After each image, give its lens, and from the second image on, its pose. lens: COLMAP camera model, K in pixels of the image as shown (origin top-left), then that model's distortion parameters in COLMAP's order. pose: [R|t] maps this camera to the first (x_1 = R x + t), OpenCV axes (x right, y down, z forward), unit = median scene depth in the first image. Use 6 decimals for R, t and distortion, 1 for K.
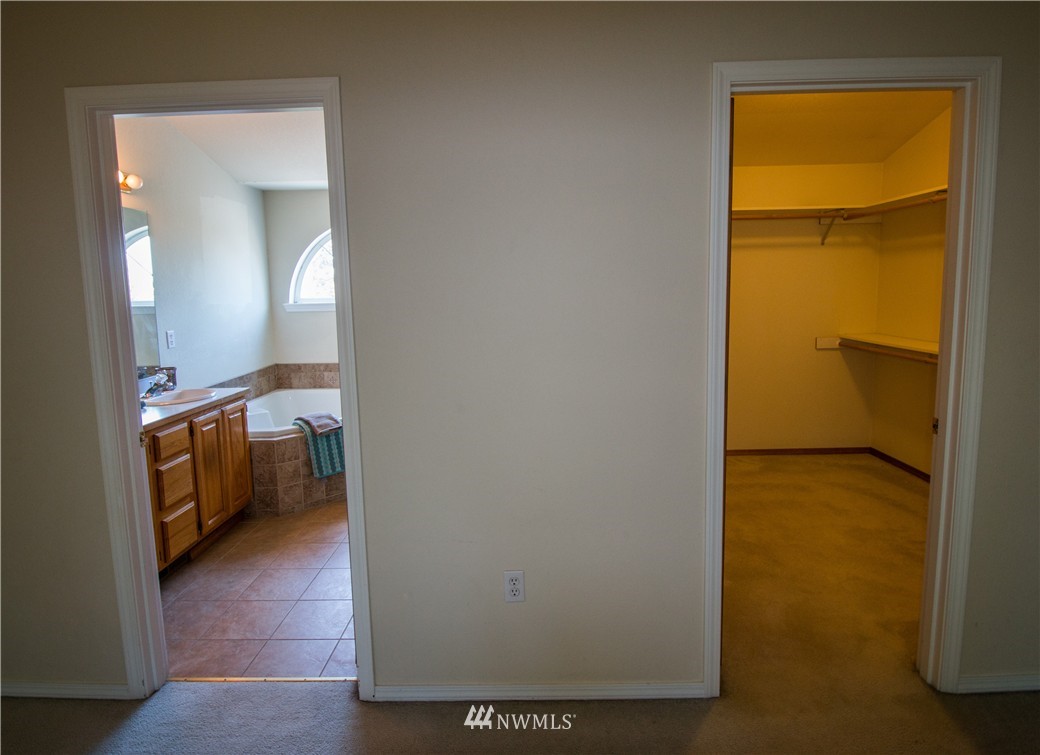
lens RADIAL K [[571.3, 0, 518.3], [0, 571.3, 351.0], [0, 0, 1]] dist [0.000799, -0.001731]
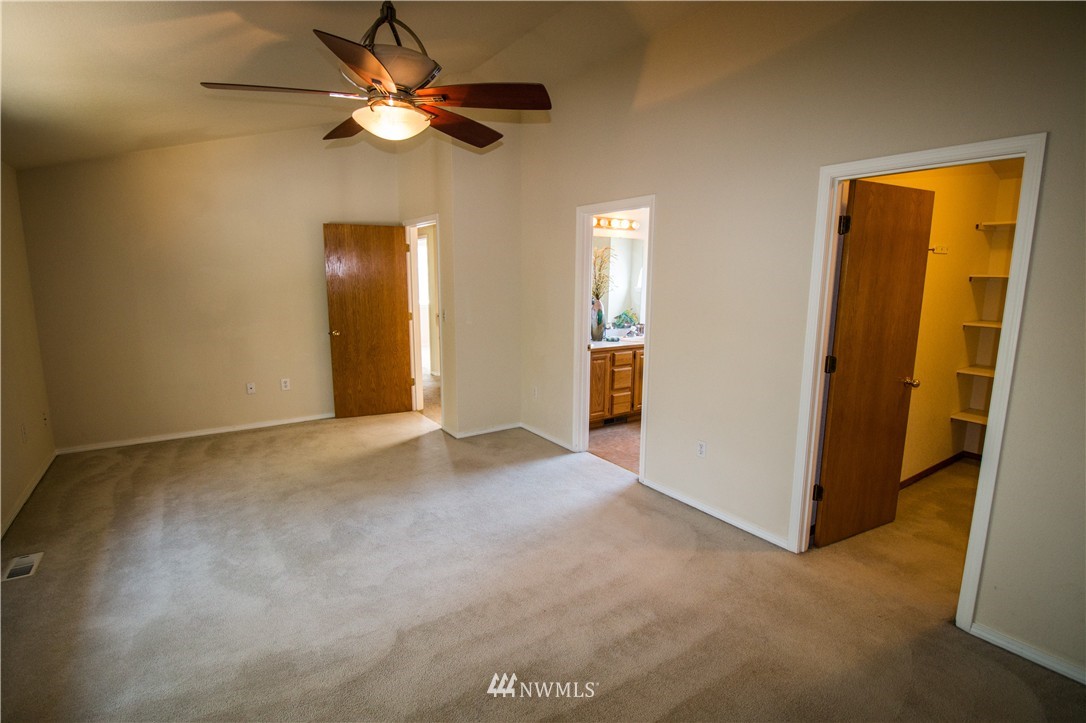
lens RADIAL K [[508.2, 0, 548.1], [0, 508.2, 359.6], [0, 0, 1]] dist [0.002189, -0.016505]
pose [[0.592334, 0.160763, -0.789491, 0.513758], [-0.114437, 0.986744, 0.115070, -0.012588], [0.797524, 0.022187, 0.602879, -0.233681]]
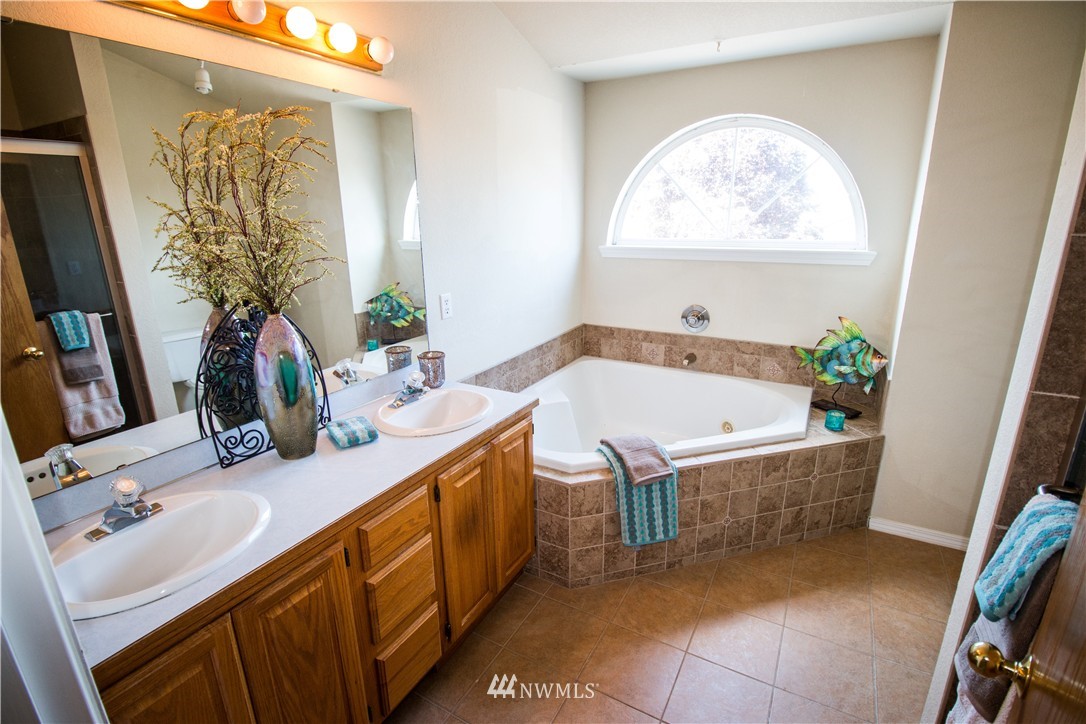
lens RADIAL K [[508.2, 0, 548.1], [0, 508.2, 360.1], [0, 0, 1]] dist [0.002189, -0.016505]
pose [[0.884446, 0.142644, -0.444306, -0.211476], [-0.061094, 0.979334, 0.192799, -0.083796], [0.462626, -0.143376, 0.874883, 0.504422]]
